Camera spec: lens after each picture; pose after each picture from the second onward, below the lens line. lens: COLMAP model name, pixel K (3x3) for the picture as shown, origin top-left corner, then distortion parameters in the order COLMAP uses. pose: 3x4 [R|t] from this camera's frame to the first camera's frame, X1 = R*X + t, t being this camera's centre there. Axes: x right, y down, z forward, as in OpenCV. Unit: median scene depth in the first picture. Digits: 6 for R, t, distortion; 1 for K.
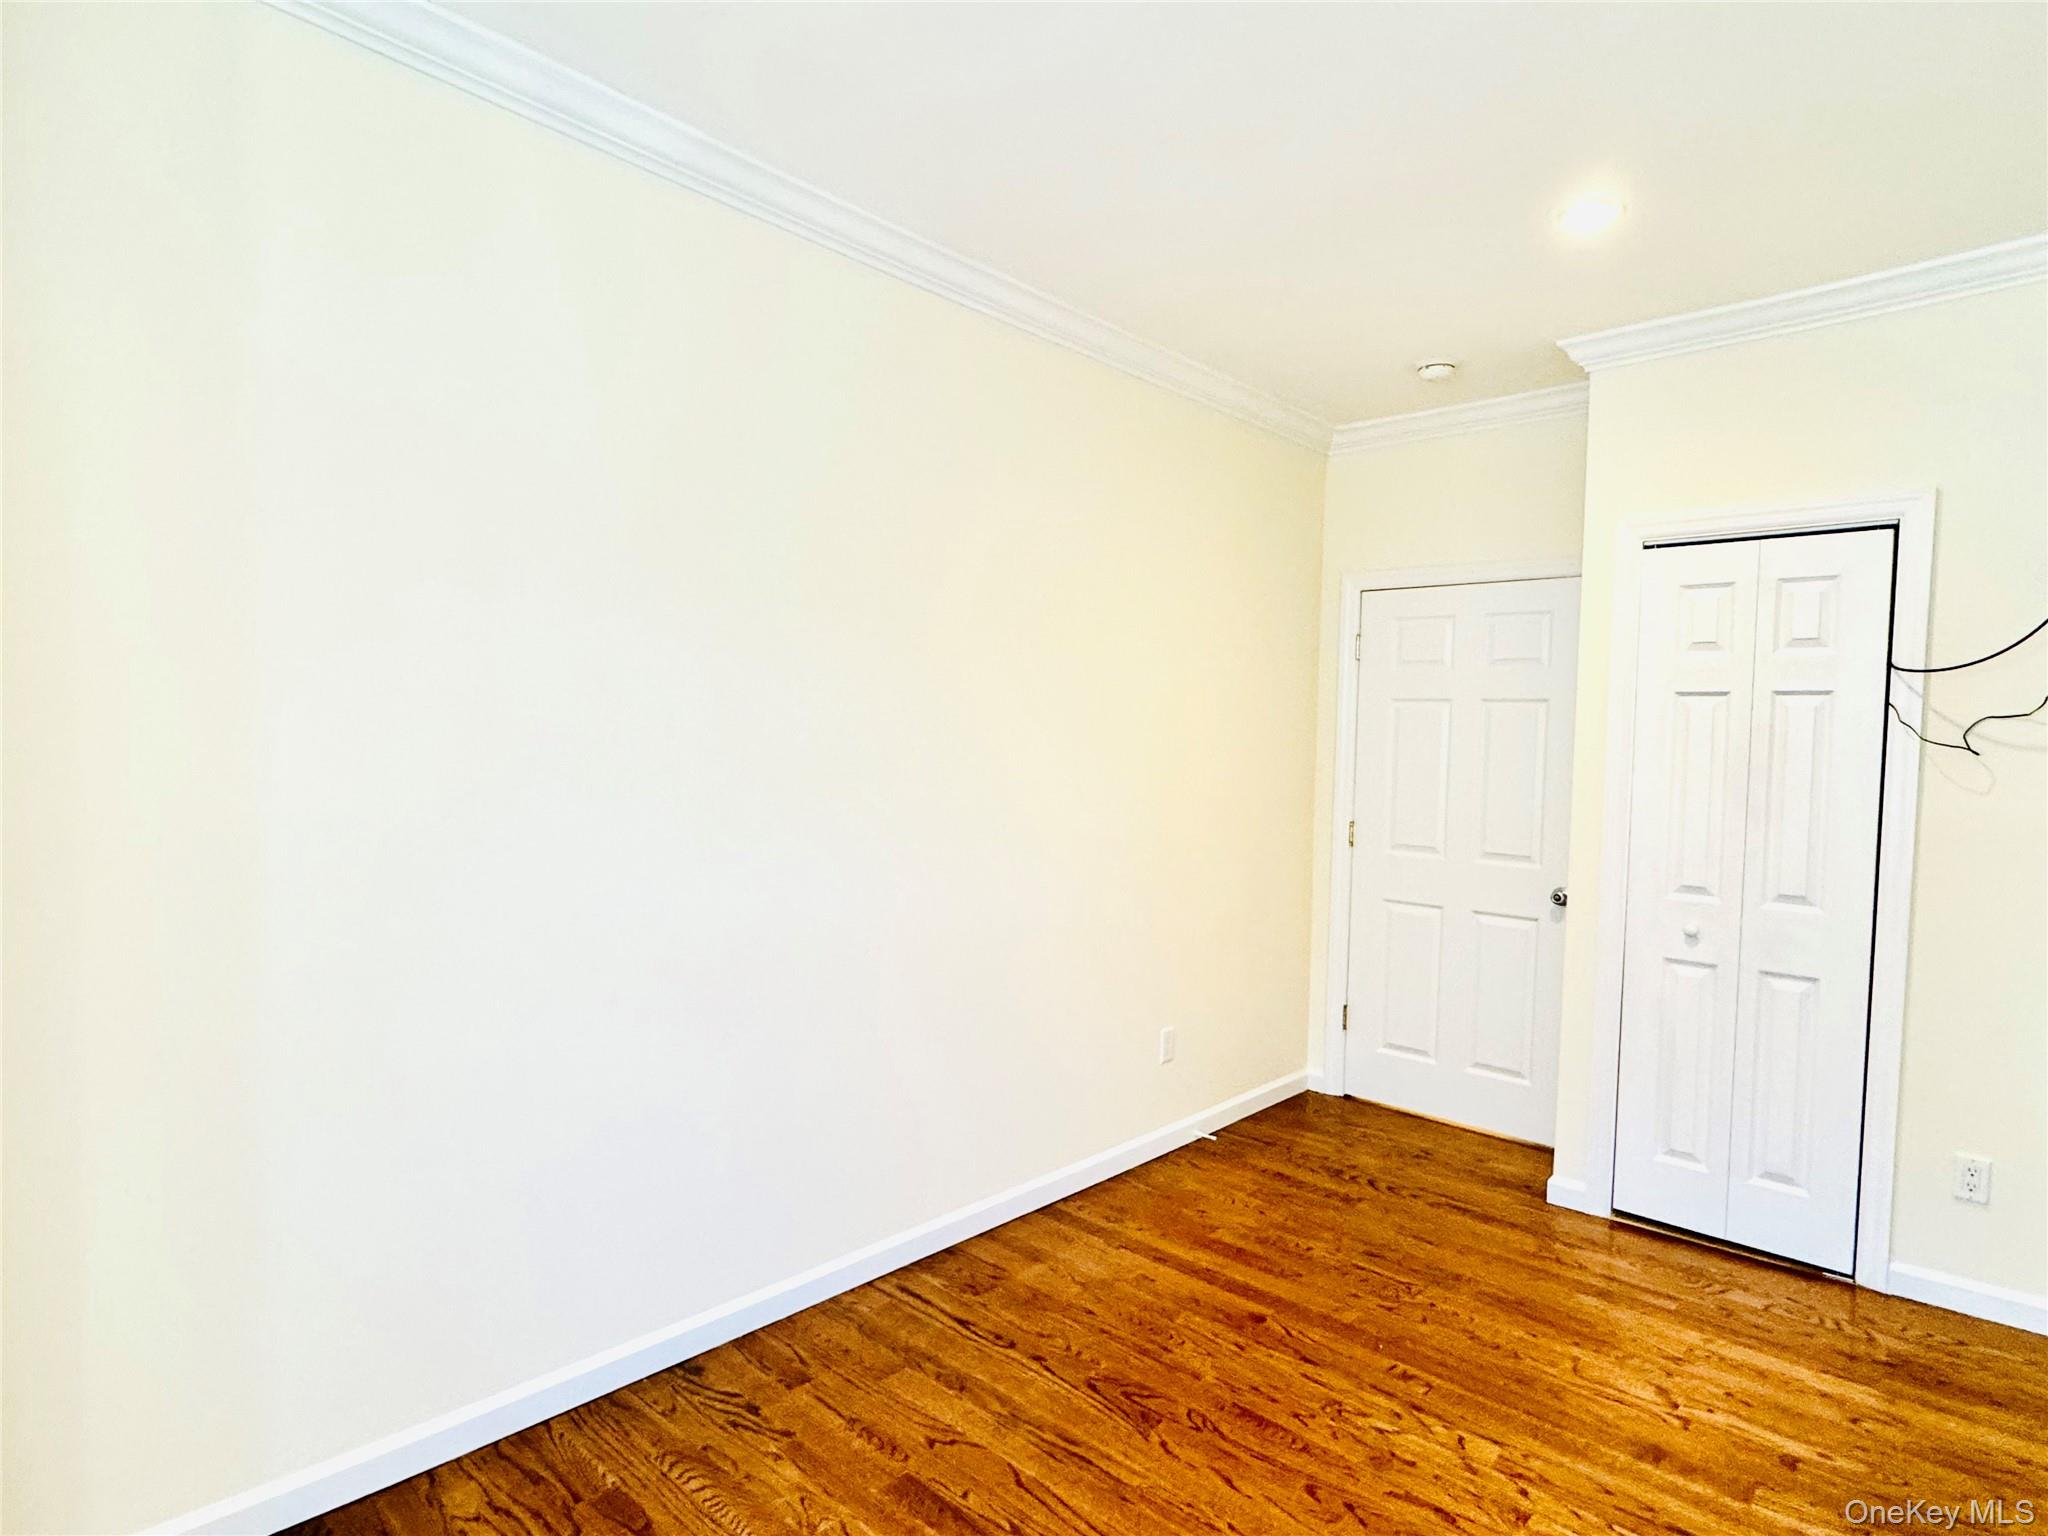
lens RADIAL K [[1137.1, 0, 1022.8], [0, 1137.1, 772.2], [0, 0, 1]] dist [0.000183, 0.000534]
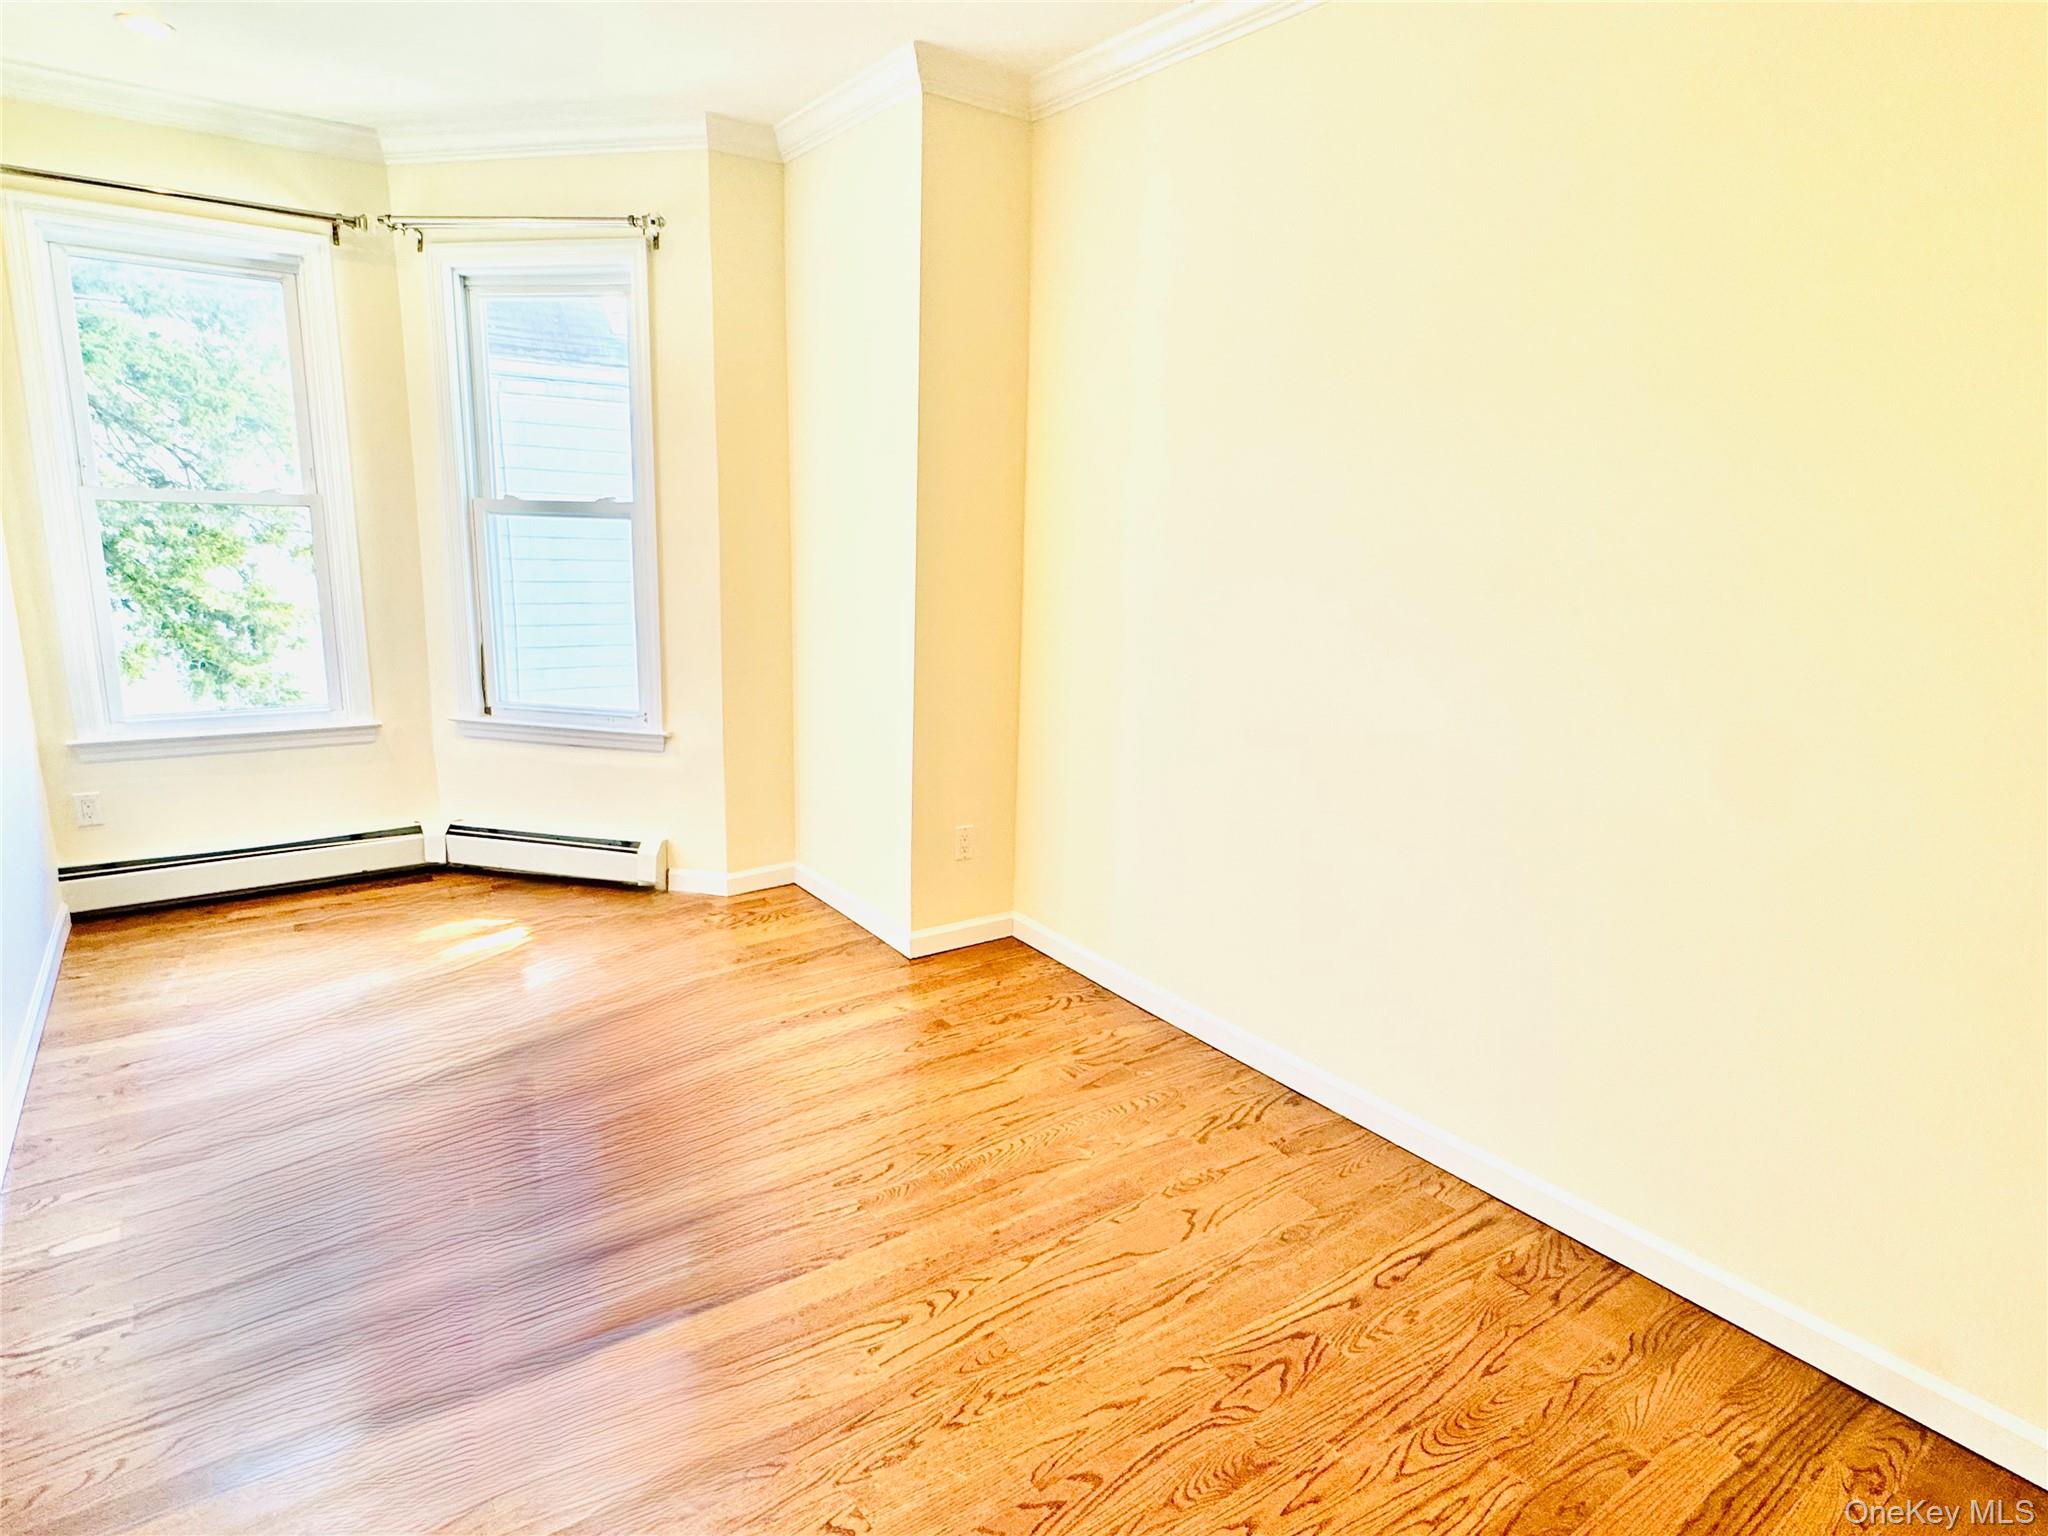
lens RADIAL K [[1137.1, 0, 1022.8], [0, 1137.1, 772.2], [0, 0, 1]] dist [0.000183, 0.000534]
pose [[-0.203003, 0.176912, -0.963064, 0.800269], [-0.063396, 0.979105, 0.193222, -0.009117], [0.977124, 0.100278, -0.187545, 0.886610]]
